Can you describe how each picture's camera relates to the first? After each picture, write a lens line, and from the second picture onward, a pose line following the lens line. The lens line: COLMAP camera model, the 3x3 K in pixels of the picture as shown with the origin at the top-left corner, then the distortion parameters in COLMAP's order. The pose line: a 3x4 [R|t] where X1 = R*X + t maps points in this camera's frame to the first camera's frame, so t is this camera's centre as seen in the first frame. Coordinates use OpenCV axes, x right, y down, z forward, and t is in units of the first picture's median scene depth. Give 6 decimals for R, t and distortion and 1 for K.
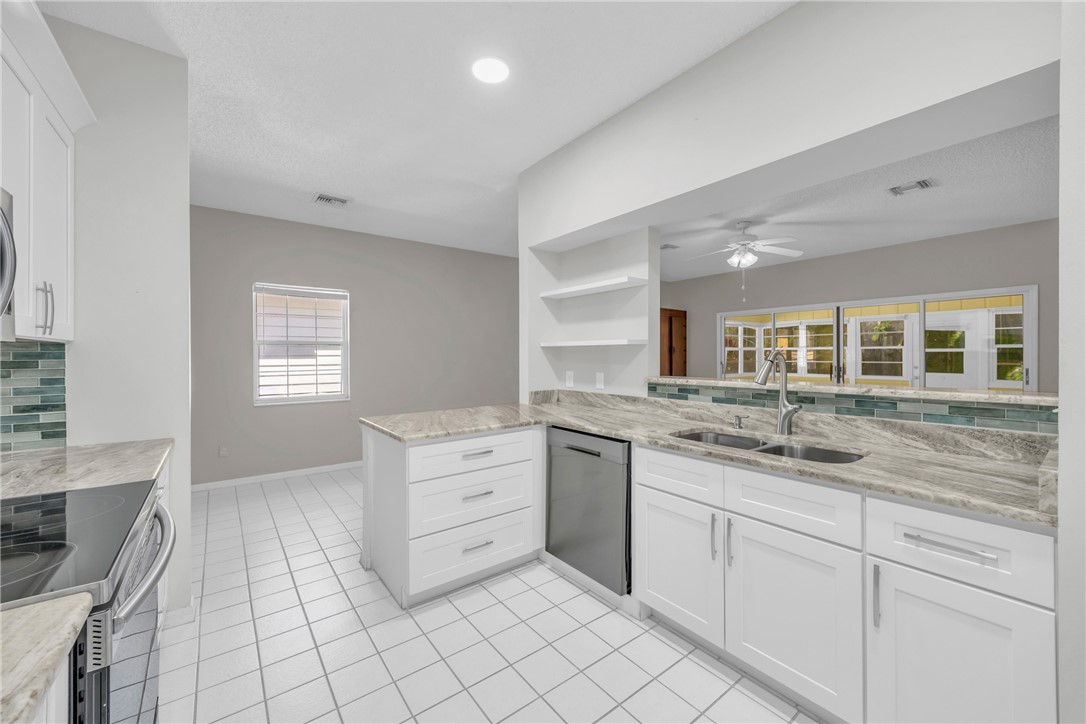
lens RADIAL K [[427.5, 0, 545.1], [0, 427.5, 355.5], [0, 0, 1]] dist [-0.000922, -0.000256]
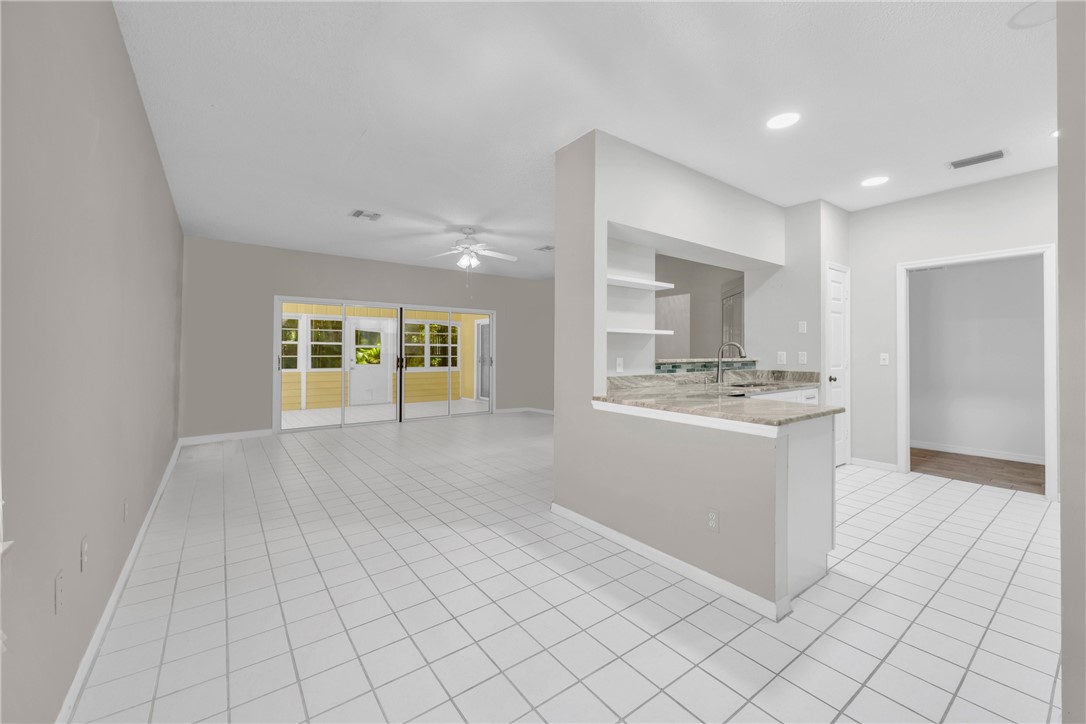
lens RADIAL K [[427.4, 0, 538.0], [0, 427.4, 349.6], [0, 0, 1]] dist [0.000549, 0.000047]
pose [[0.019833, 0.011749, 0.999734, -0.962137], [-0.000585, 0.999931, -0.011740, 0.030791], [-0.999803, -0.000352, 0.019839, 1.153293]]
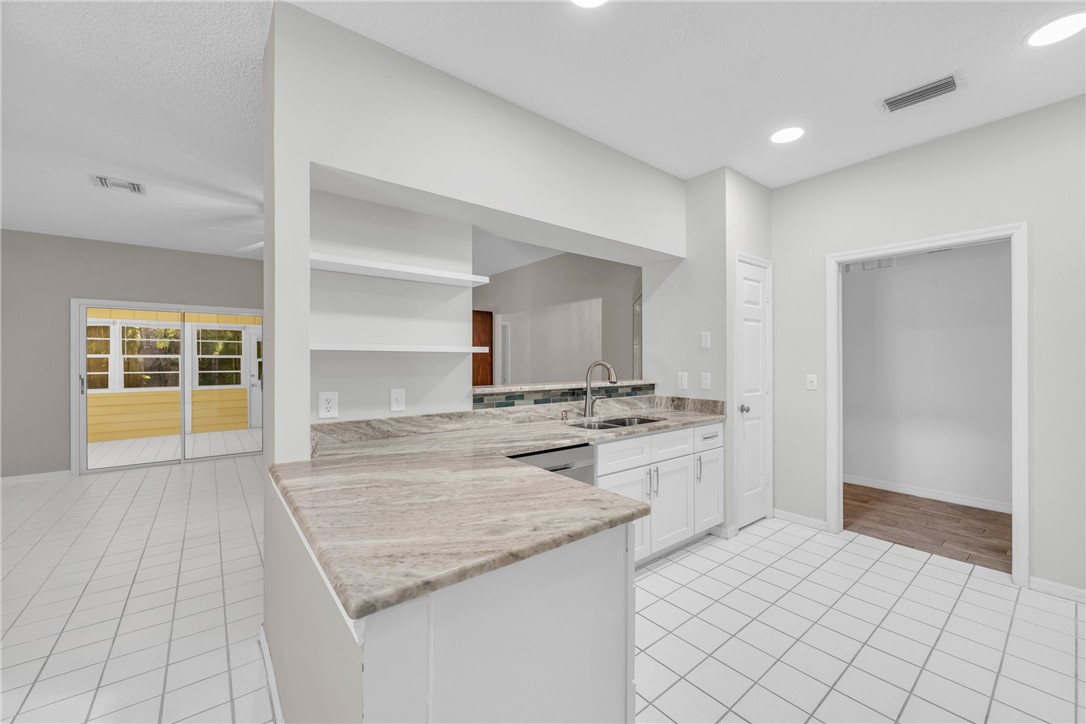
lens RADIAL K [[422.7, 0, 548.9], [0, 422.7, 361.1], [0, 0, 1]] dist [-0.006525, -0.000056]
pose [[-0.026090, 0.005241, 0.999646, -0.577857], [0.003125, 0.999982, -0.005161, -0.002653], [-0.999655, 0.002989, -0.026106, 0.737515]]
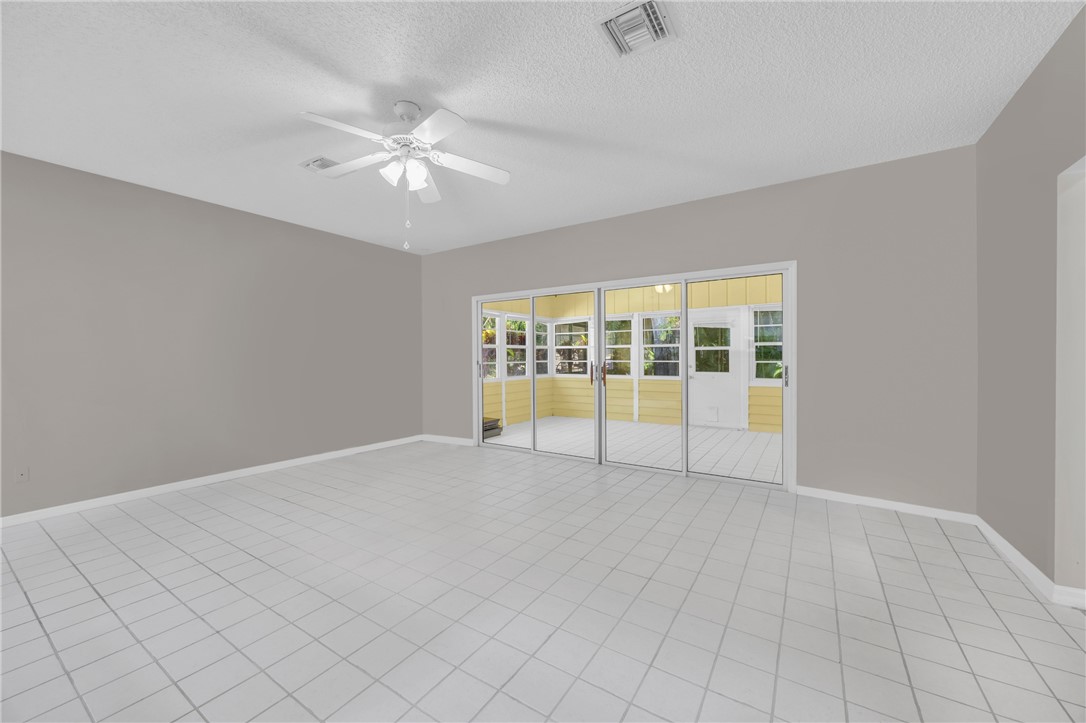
lens RADIAL K [[422.7, 0, 548.9], [0, 422.7, 360.6], [0, 0, 1]] dist [-0.006525, -0.000056]
pose [[0.935471, -0.003996, 0.353381, 0.638857], [0.001735, 0.999976, 0.006716, 0.021577], [-0.353400, -0.005670, 0.935455, 0.612732]]
